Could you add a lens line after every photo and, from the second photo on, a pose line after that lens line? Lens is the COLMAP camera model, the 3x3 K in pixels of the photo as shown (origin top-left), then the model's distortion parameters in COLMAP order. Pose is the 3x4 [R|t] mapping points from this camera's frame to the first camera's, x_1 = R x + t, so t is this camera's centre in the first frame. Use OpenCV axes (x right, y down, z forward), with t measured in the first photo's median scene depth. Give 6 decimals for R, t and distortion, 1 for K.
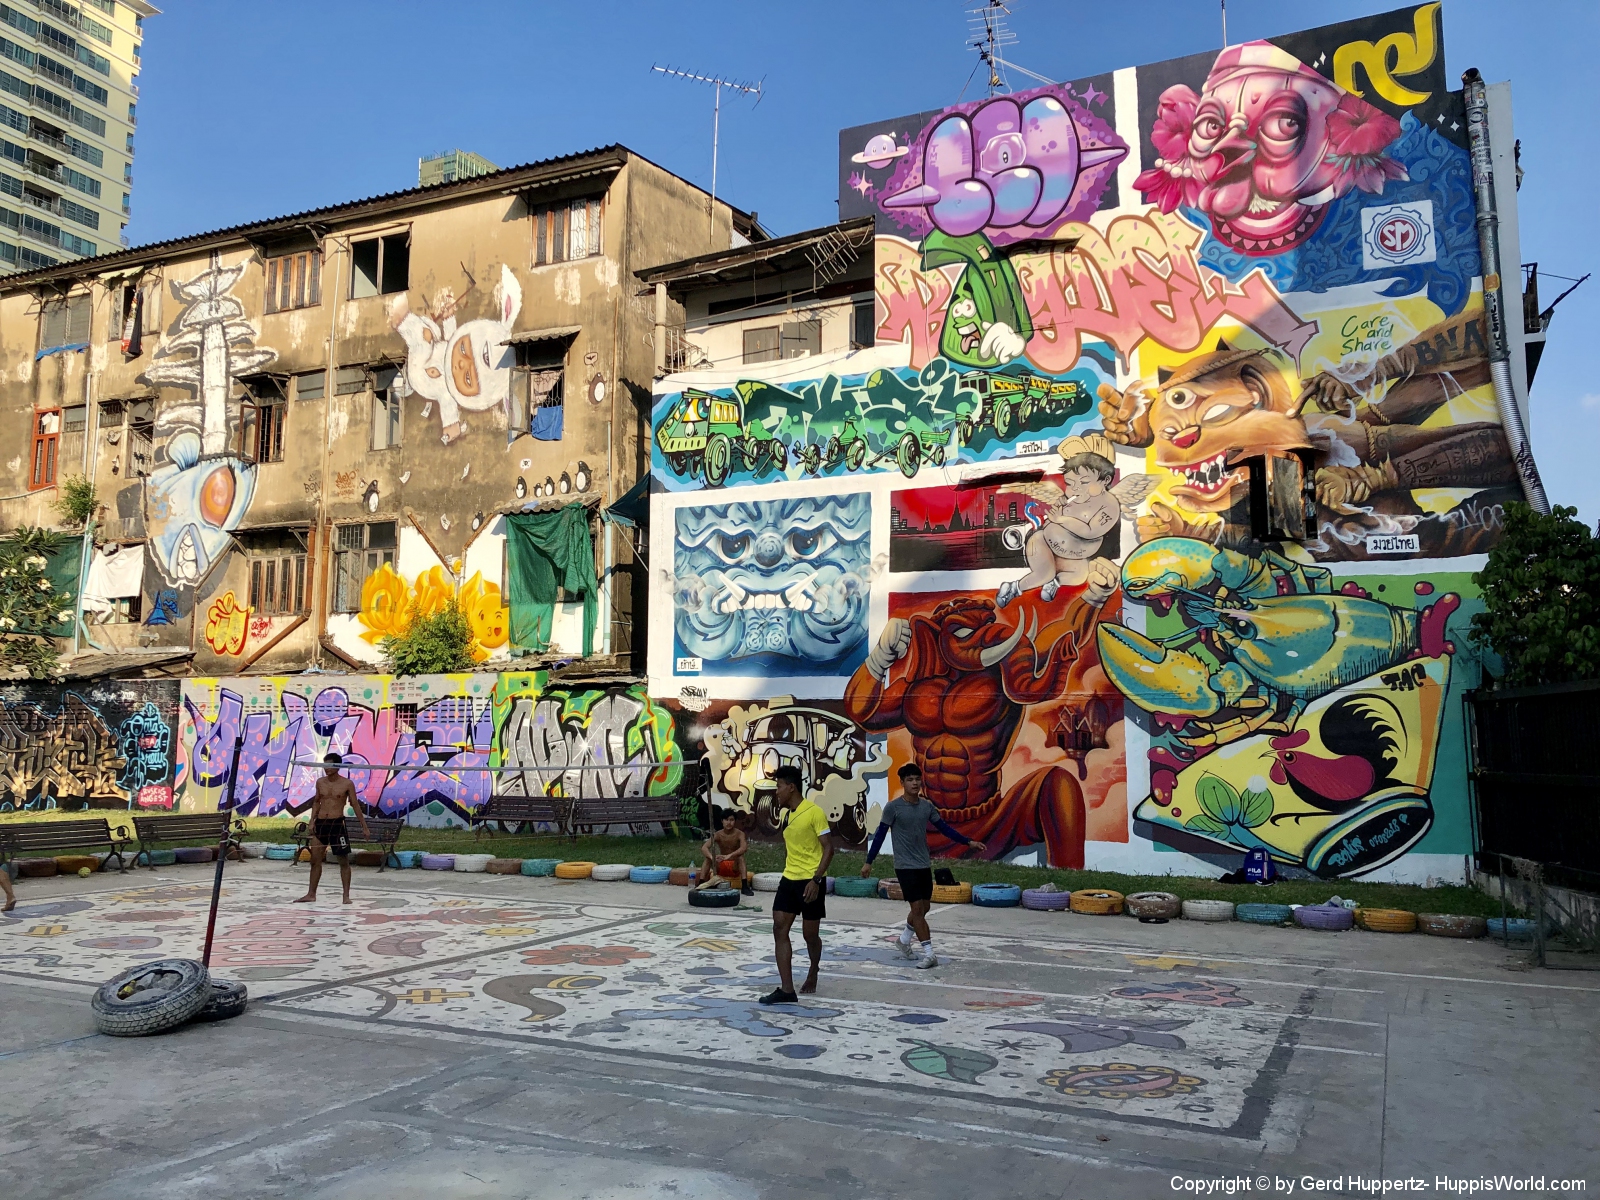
lens RADIAL K [[1311.9, 0, 796.6], [0, 1311.9, 606.3], [0, 0, 1]] dist [0.048323, -0.053757]
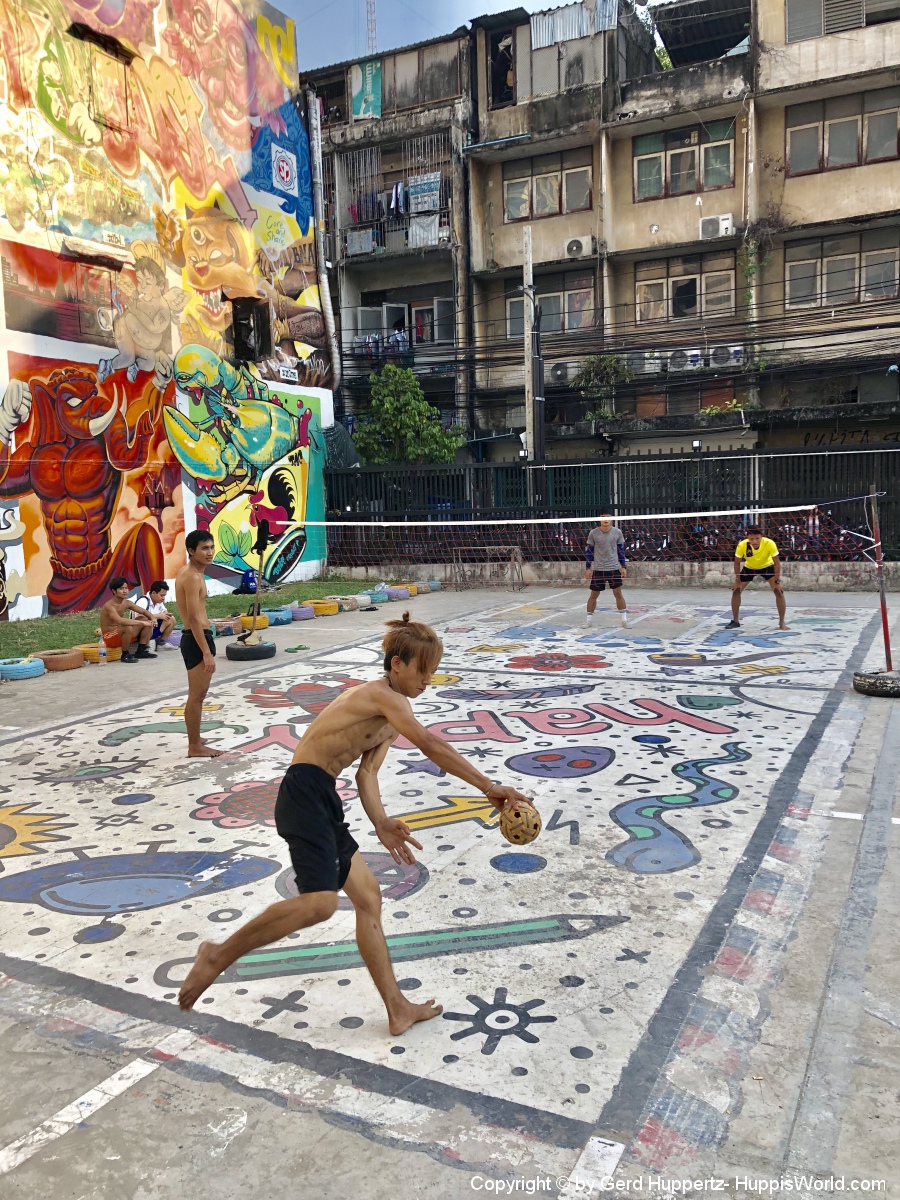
lens RADIAL K [[983.9, 0, 445.6], [0, 983.9, 598.3], [0, 0, 1]] dist [0.048323, -0.053757]
pose [[0.018847, -0.111898, 0.993541, -0.675213], [-0.073316, 0.990887, 0.112990, 0.064615], [-0.997131, -0.074973, 0.010472, 0.678613]]
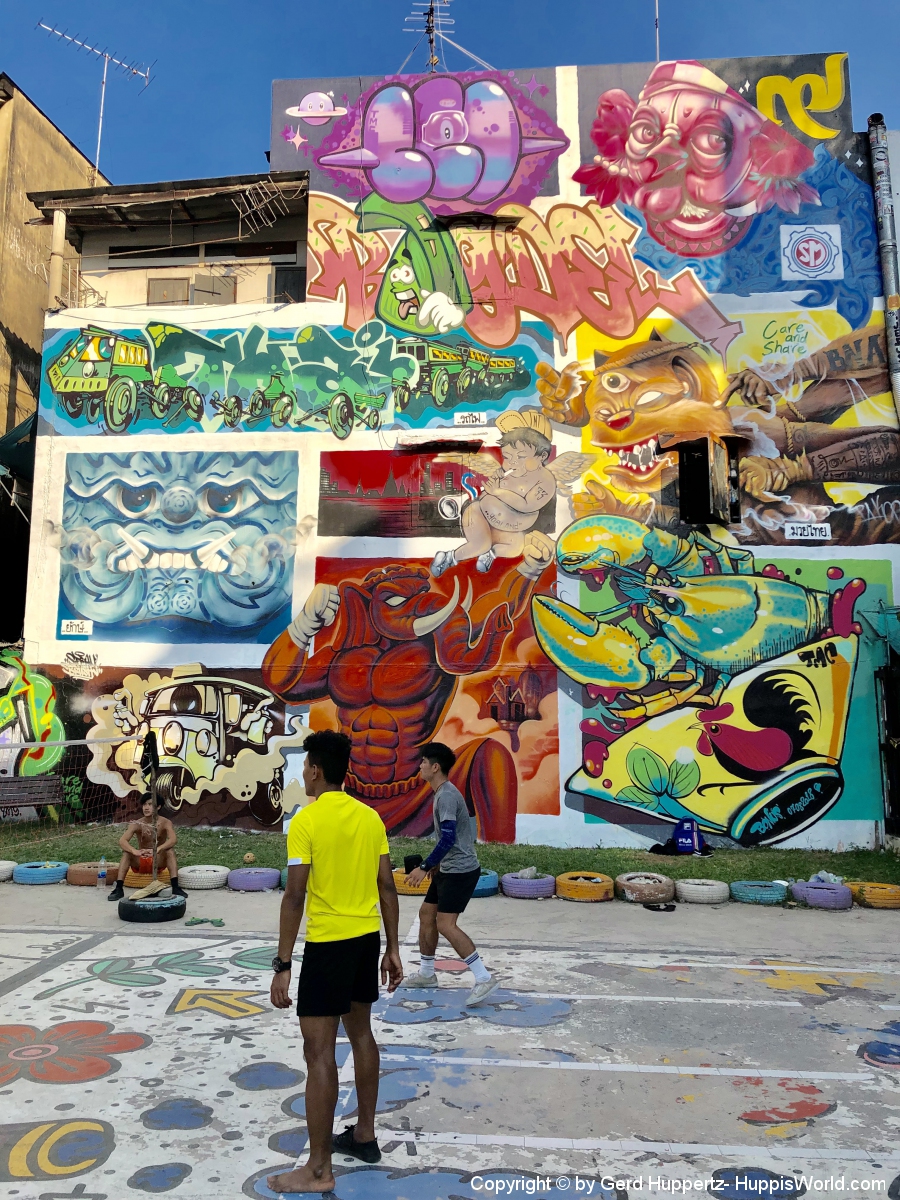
lens RADIAL K [[983.9, 0, 445.6], [0, 983.9, 589.8], [0, 0, 1]] dist [0.048323, -0.053757]
pose [[0.935048, 0.049890, 0.350993, -0.093088], [-0.040112, 0.998579, -0.035077, 0.035664], [-0.352244, 0.018720, 0.935721, 0.305053]]
